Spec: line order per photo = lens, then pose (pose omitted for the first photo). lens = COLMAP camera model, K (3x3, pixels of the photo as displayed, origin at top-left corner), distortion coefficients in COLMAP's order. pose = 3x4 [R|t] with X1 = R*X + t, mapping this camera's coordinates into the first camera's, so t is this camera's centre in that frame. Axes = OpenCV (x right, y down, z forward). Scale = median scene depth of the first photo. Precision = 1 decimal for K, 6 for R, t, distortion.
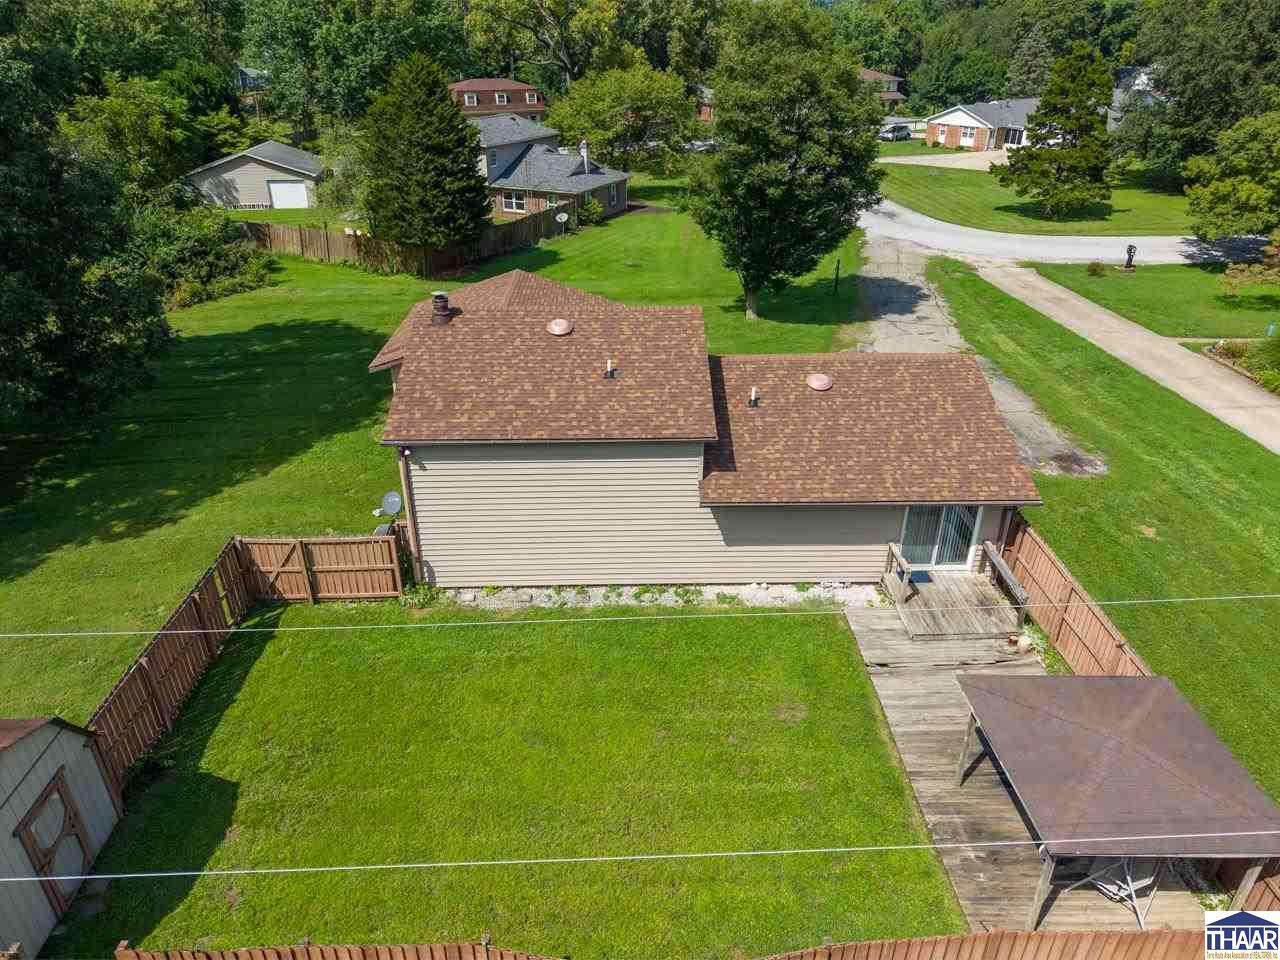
lens RADIAL K [[859.8, 0, 639.7], [0, 859.8, 474.4], [0, 0, 1]] dist [0.026354, -0.024008]
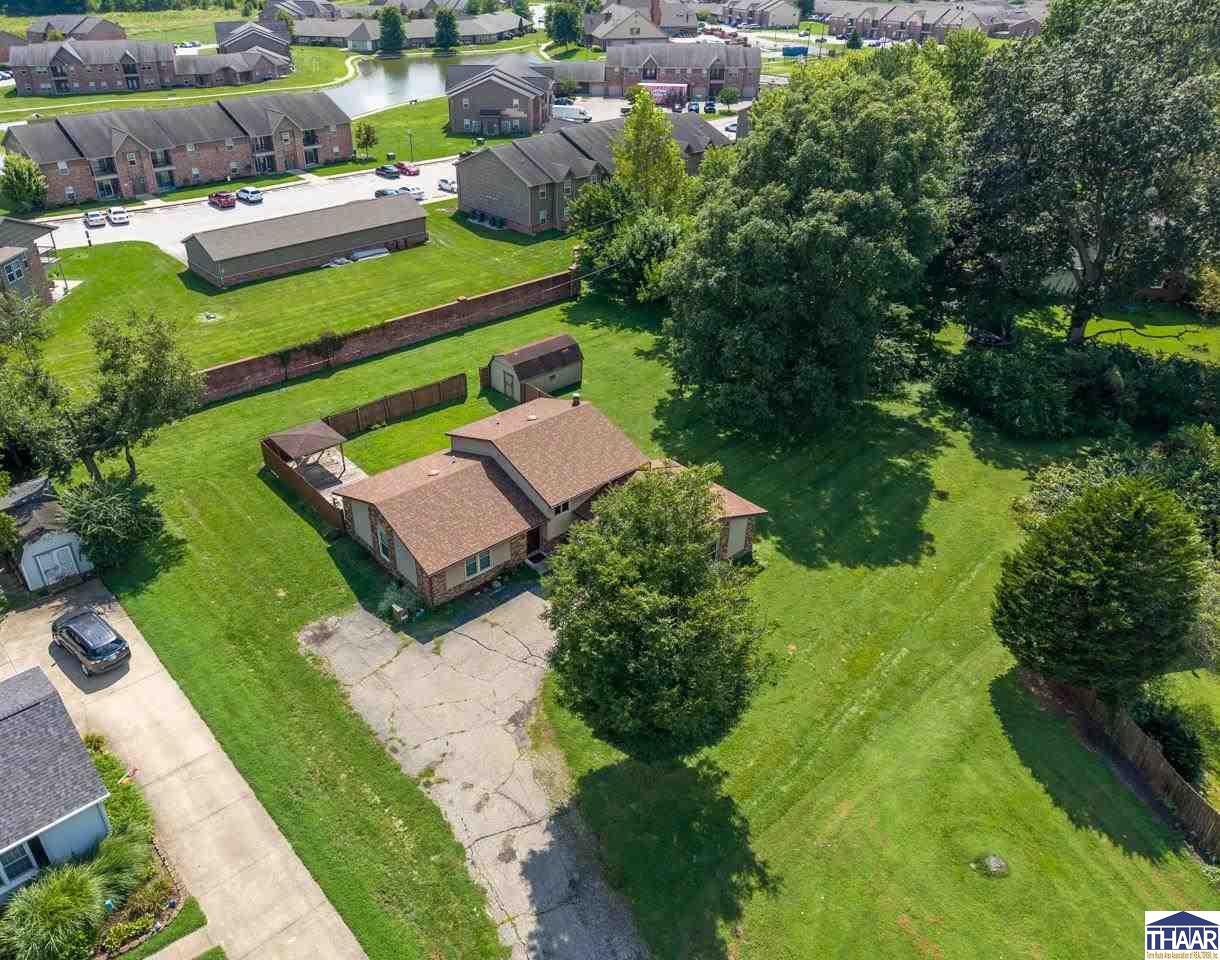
lens RADIAL K [[887.8, 0, 562.5], [0, 887.8, 460.3], [0, 0, 1]] dist [0.042334, -0.037610]
pose [[-0.781230, 0.315206, -0.538818, 0.633898], [-0.286143, 0.586311, 0.757867, -1.055555], [0.554799, 0.746247, -0.367849, 1.095576]]
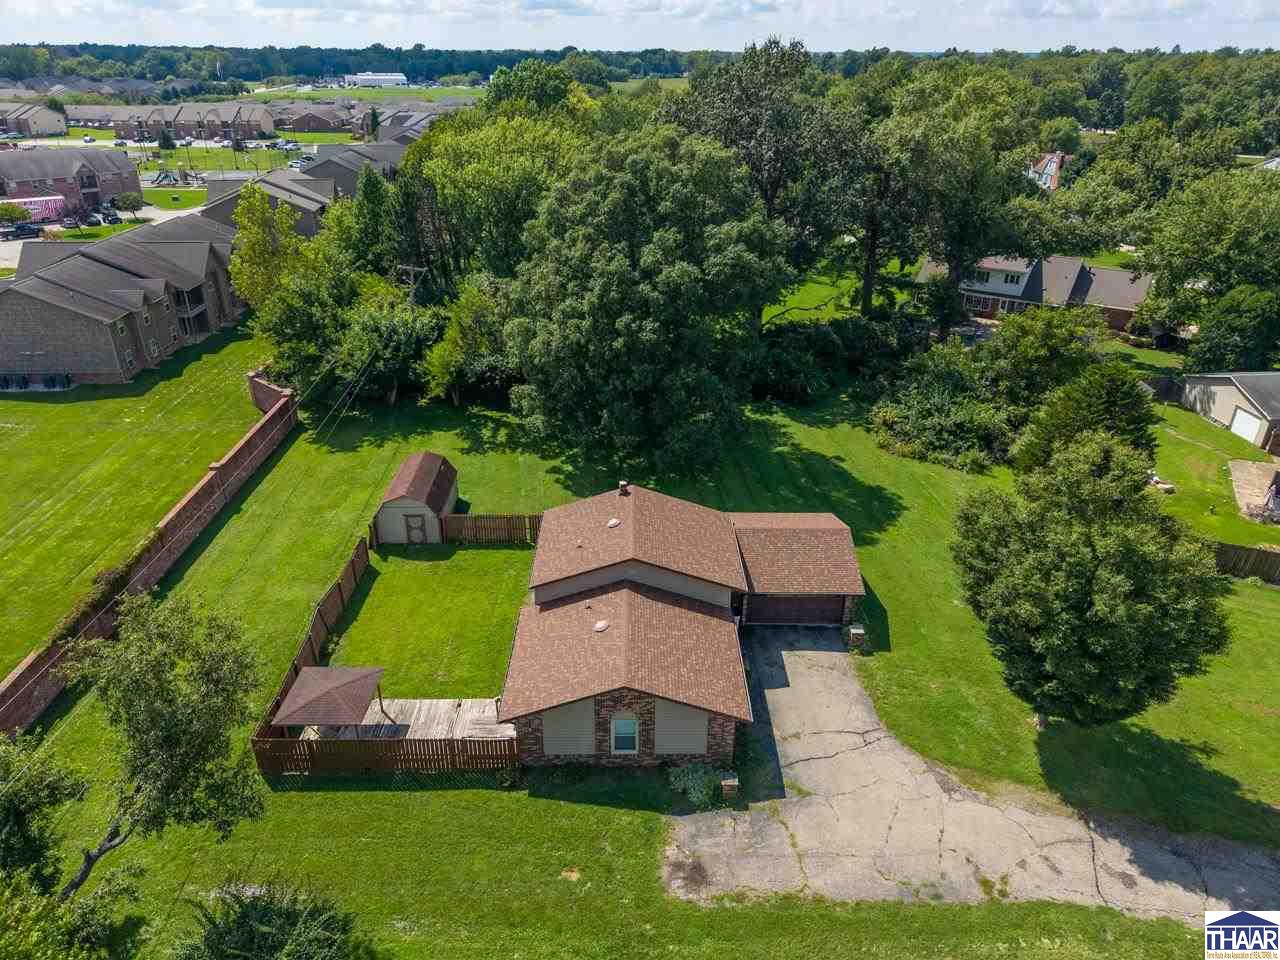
lens RADIAL K [[859.8, 0, 643.7], [0, 859.8, 470.4], [0, 0, 1]] dist [0.026354, -0.024008]
pose [[-0.013609, 0.435945, -0.899871, 0.884723], [-0.463049, 0.794891, 0.392090, -0.584234], [0.886228, 0.422020, 0.191046, 0.345842]]
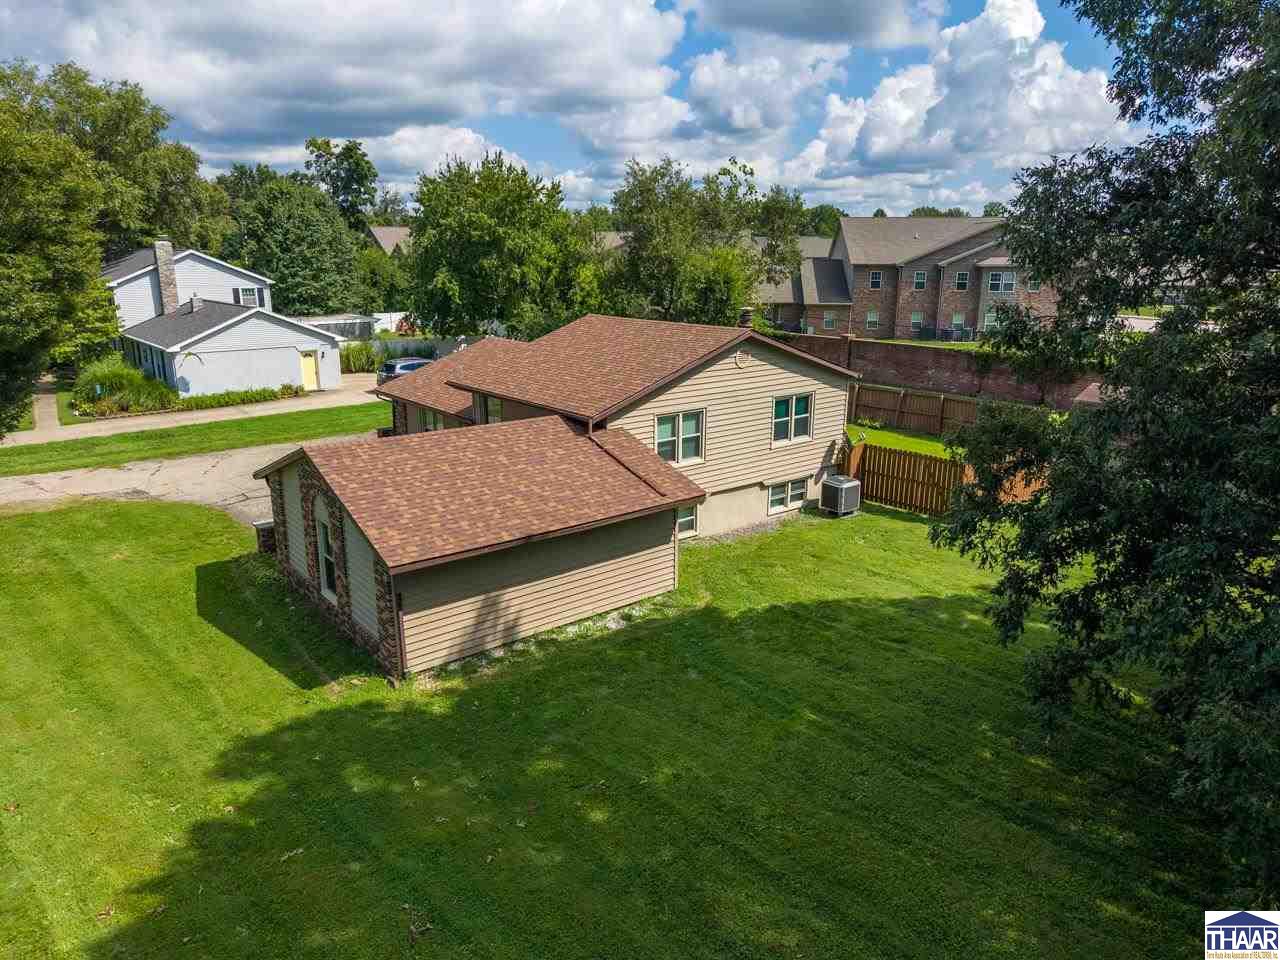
lens RADIAL K [[859.8, 0, 633.5], [0, 859.8, 478.0], [0, 0, 1]] dist [0.026354, -0.024008]
pose [[-0.604147, -0.207196, 0.769465, -0.558718], [0.360685, 0.789931, 0.495899, -0.344741], [-0.710573, 0.577130, -0.402502, 0.907568]]
